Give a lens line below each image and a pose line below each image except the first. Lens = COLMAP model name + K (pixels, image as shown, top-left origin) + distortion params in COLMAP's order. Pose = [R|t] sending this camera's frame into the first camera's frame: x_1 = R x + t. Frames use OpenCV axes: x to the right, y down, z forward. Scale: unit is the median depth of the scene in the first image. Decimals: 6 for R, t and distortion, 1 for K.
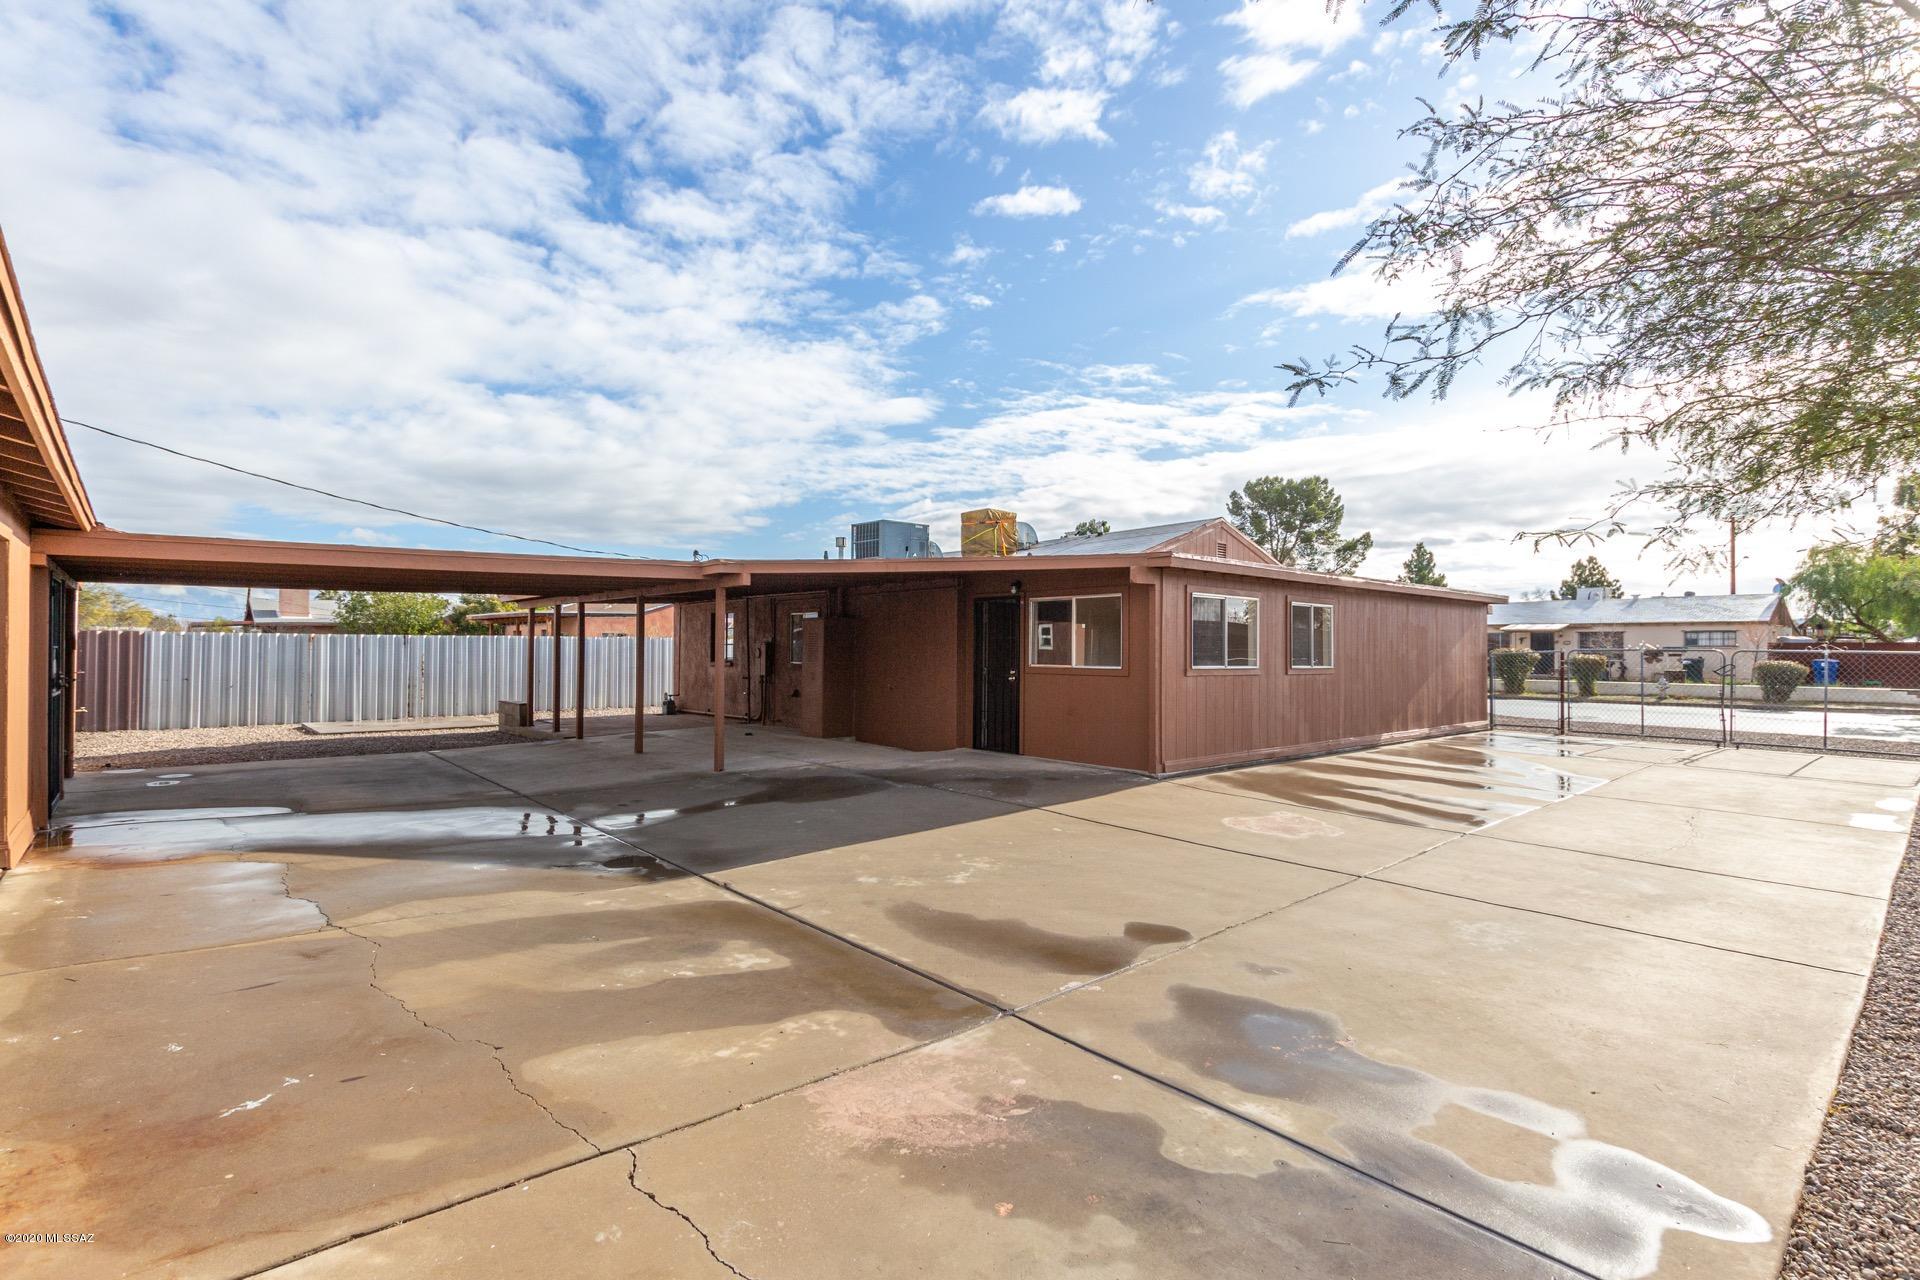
lens RADIAL K [[906.0, 0, 950.5], [0, 906.0, 637.9], [0, 0, 1]] dist [0.010761, 0.000666]
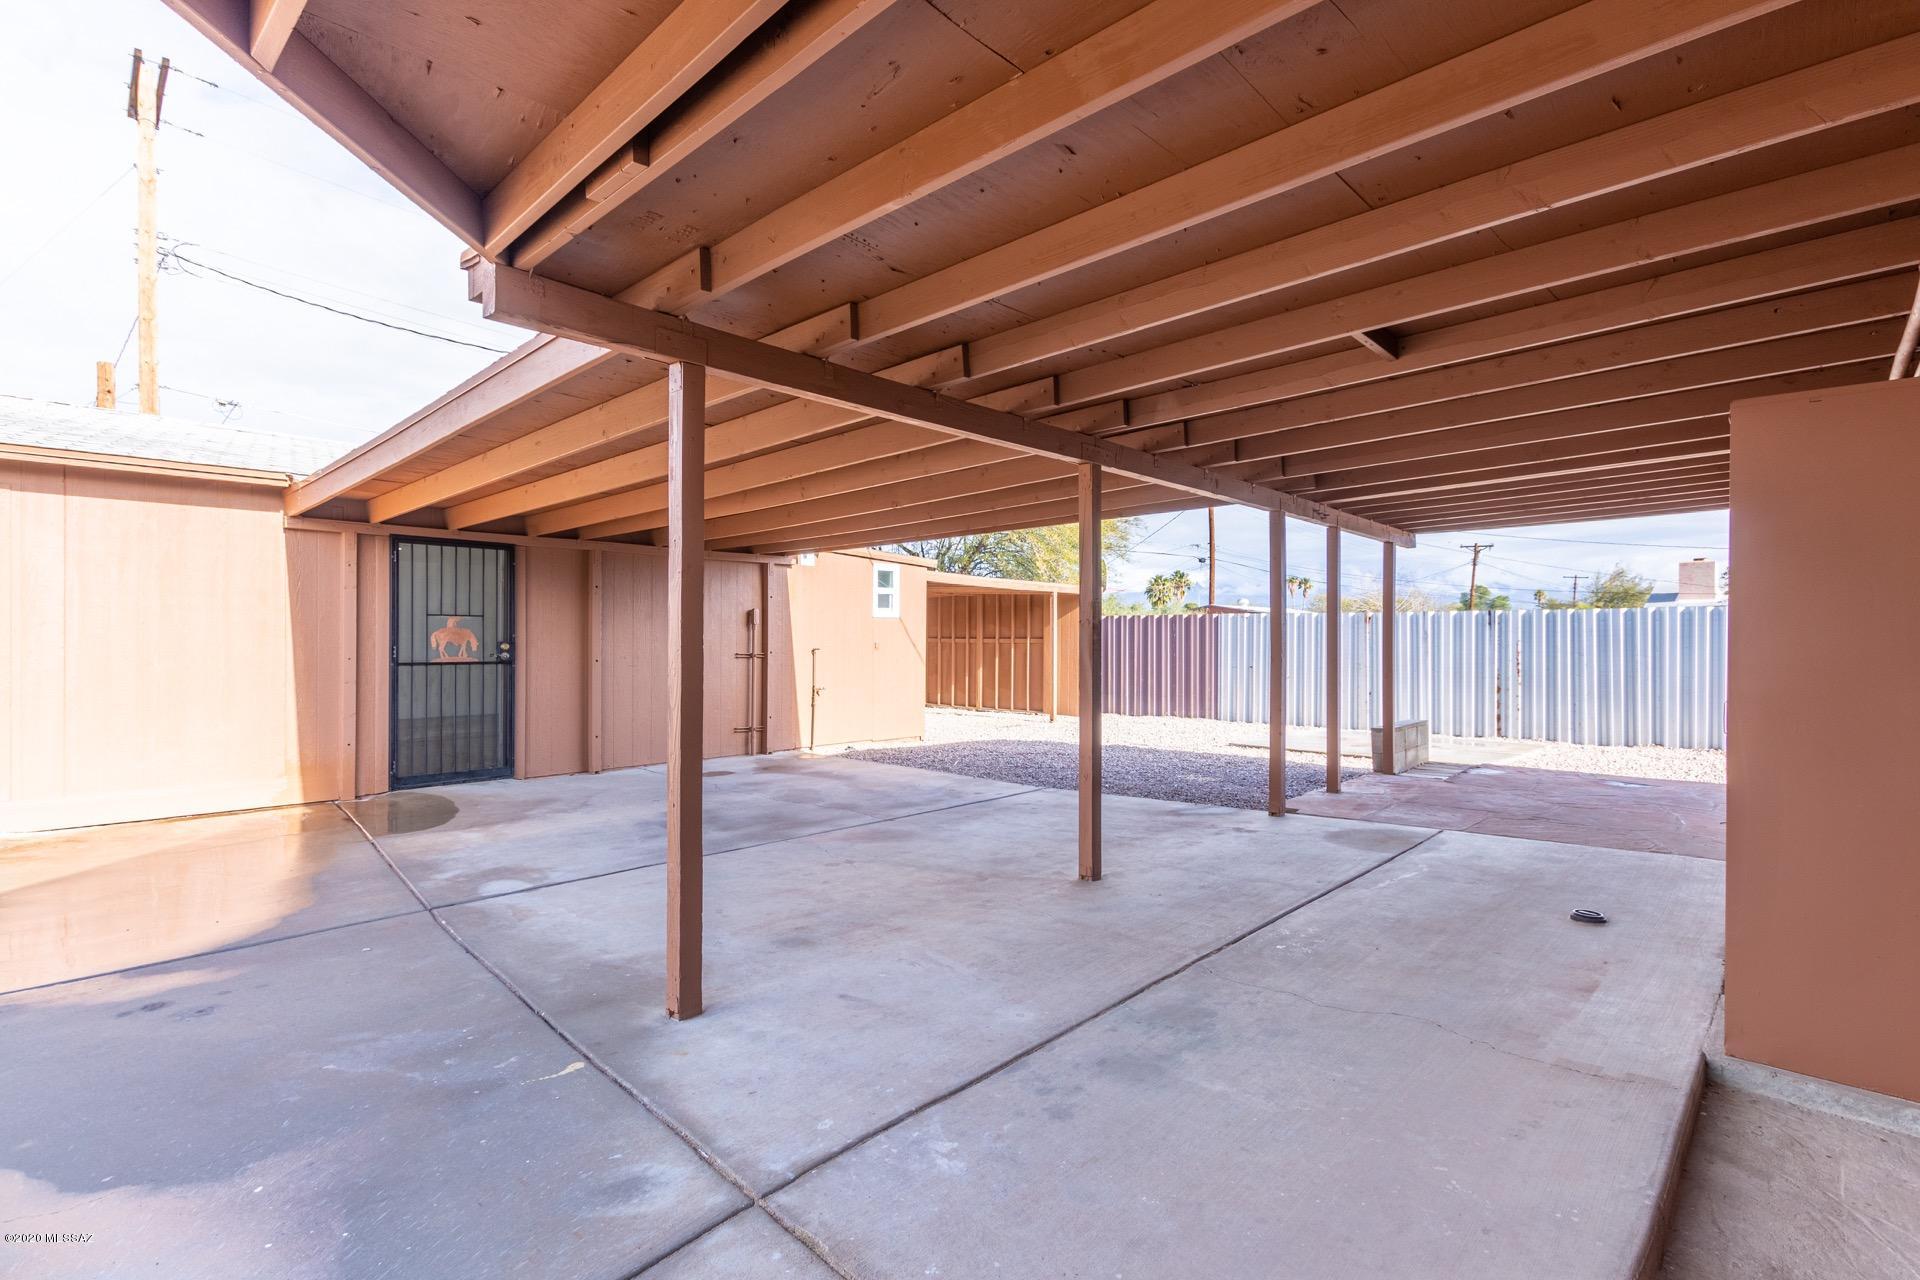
lens RADIAL K [[906.0, 0, 953.5], [0, 906.0, 640.3], [0, 0, 1]] dist [0.010761, 0.000666]
pose [[0.096428, -0.003276, -0.995335, 0.033253], [0.008934, 0.999957, -0.002426, 0.027244], [0.995300, -0.008659, 0.096453, 0.932625]]
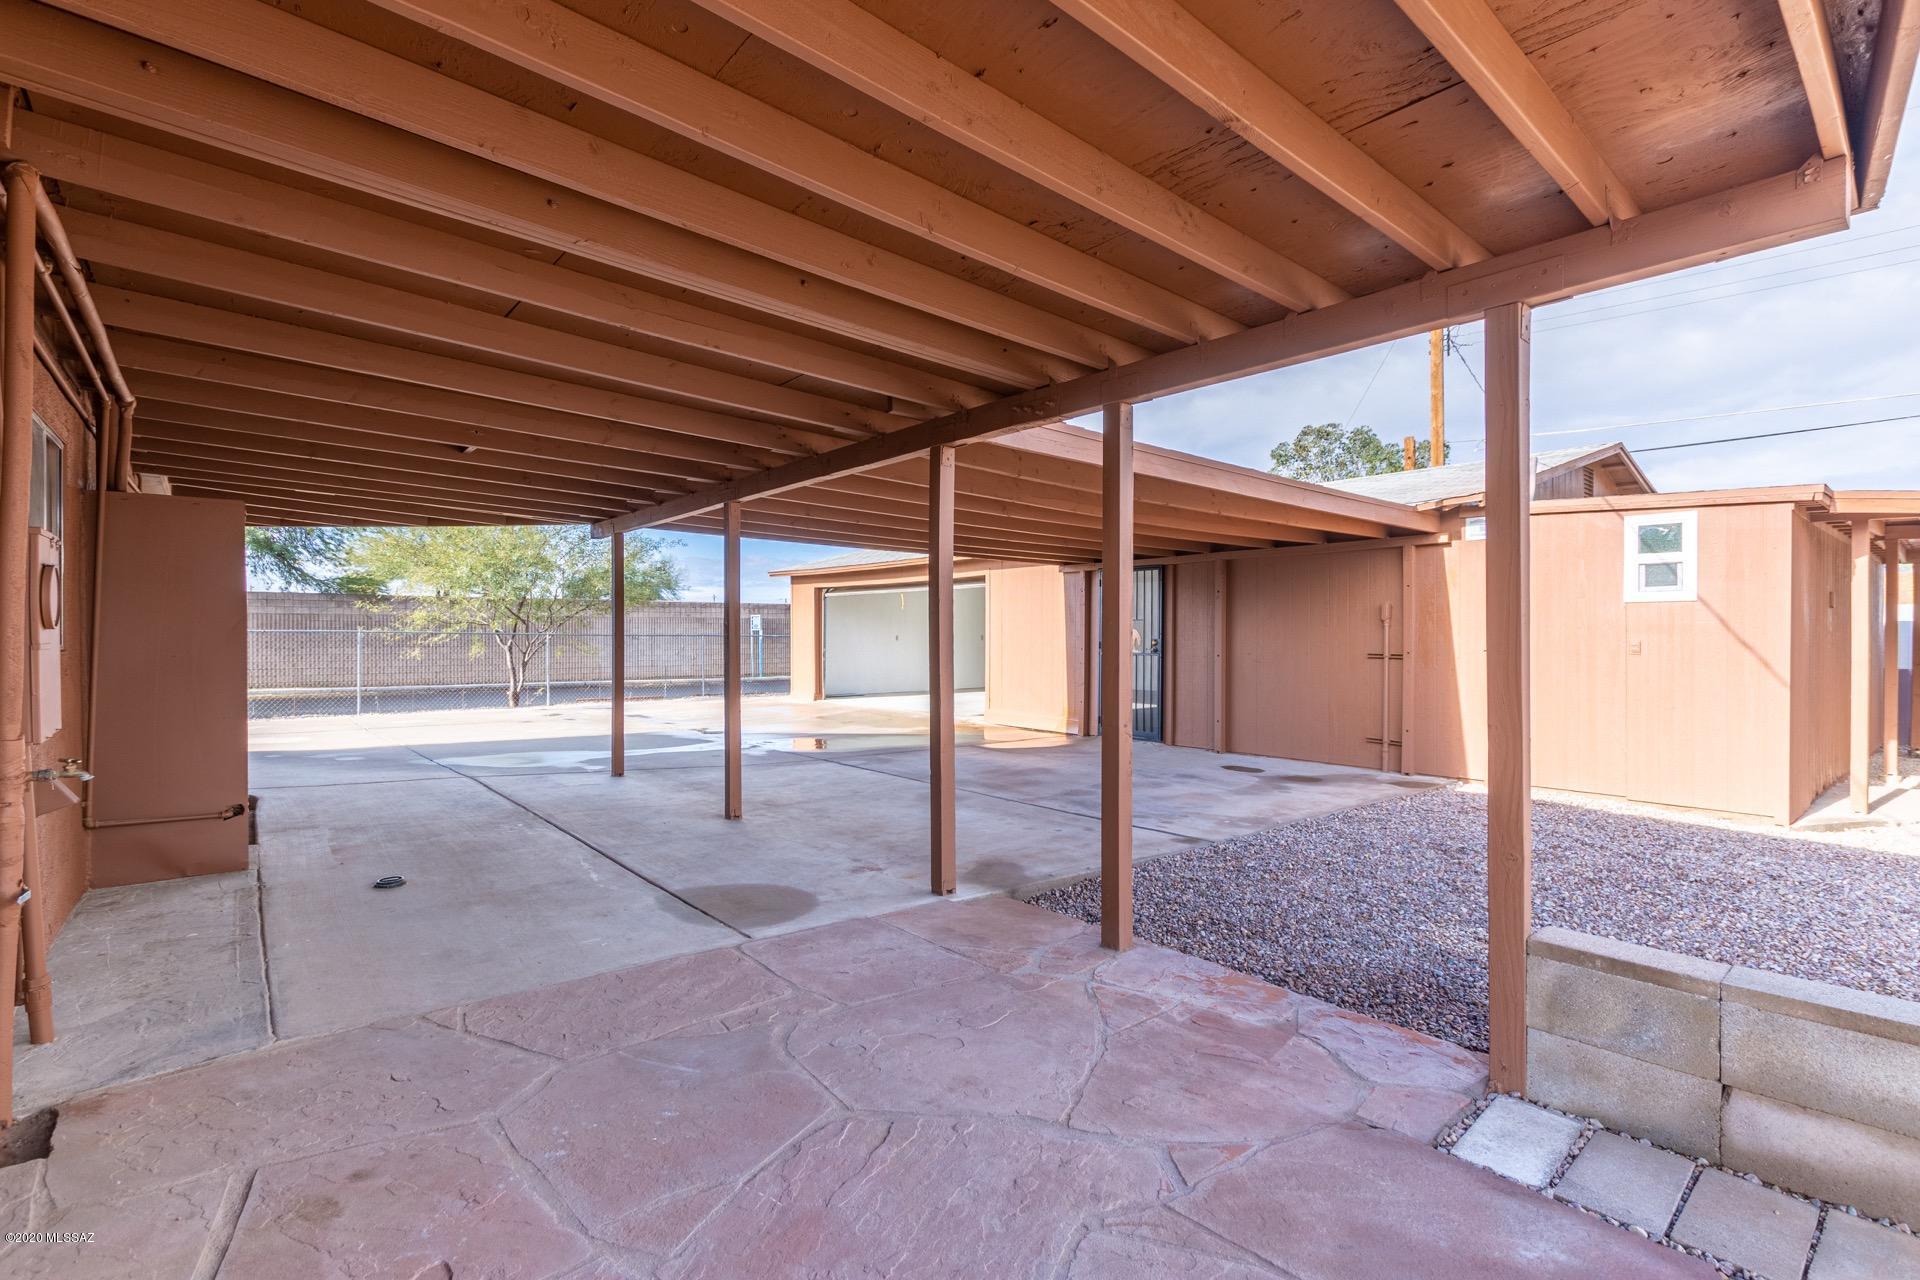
lens RADIAL K [[906.0, 0, 957.8], [0, 906.0, 642.1], [0, 0, 1]] dist [0.010761, 0.000666]
pose [[-0.998881, -0.008586, 0.046514, -0.478579], [-0.008871, 0.999943, -0.005918, 0.033260], [-0.046461, -0.006324, -0.998900, 1.528214]]
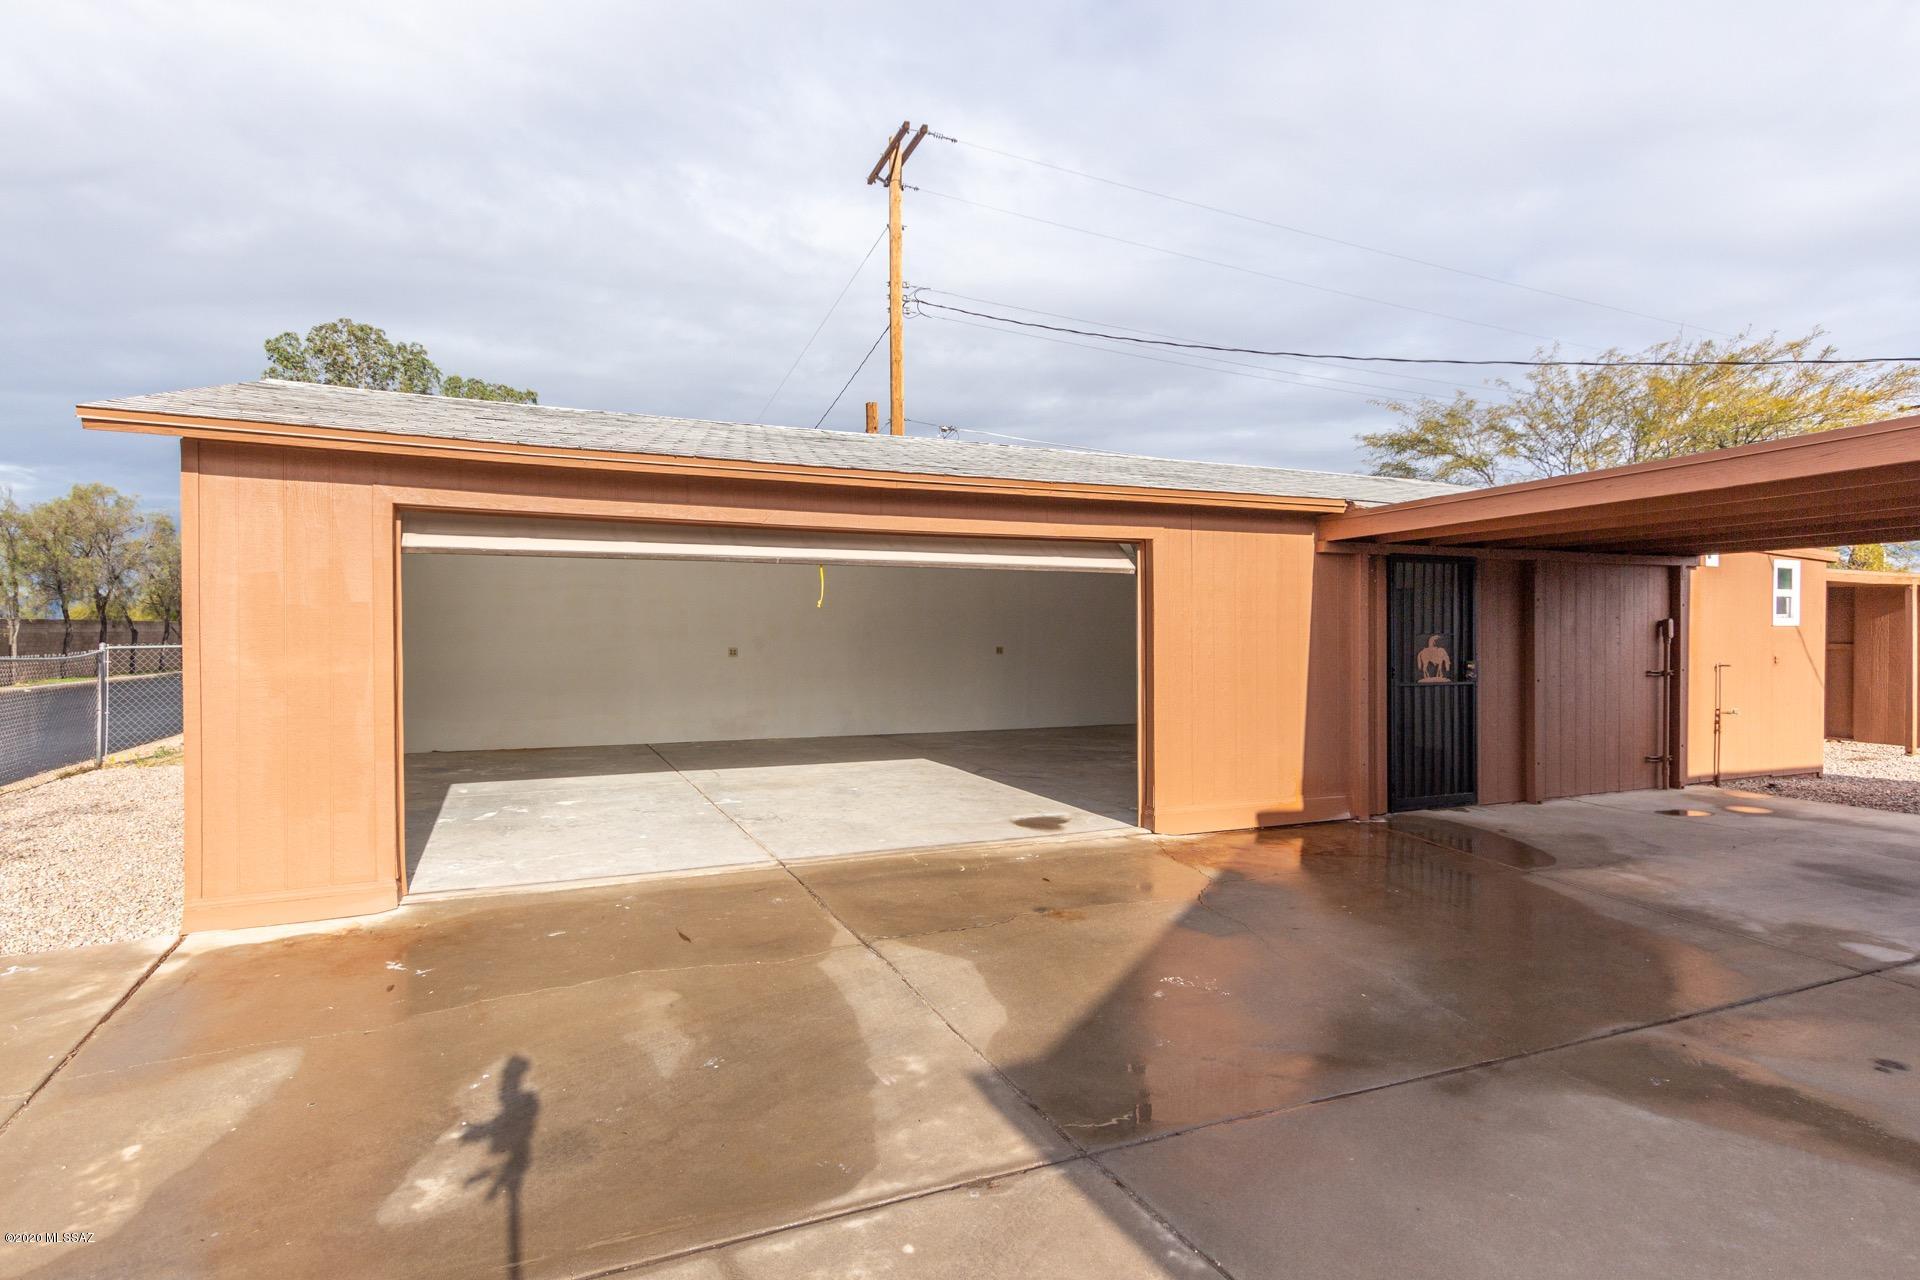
lens RADIAL K [[992.3, 0, 955.6], [0, 992.3, 637.9], [0, 0, 1]] dist [0.003495, 0.000038]
pose [[-0.300719, 0.003194, -0.953707, 0.101981], [0.009838, 0.999952, 0.000246, 0.004561], [0.953662, -0.009308, -0.300736, 0.549510]]
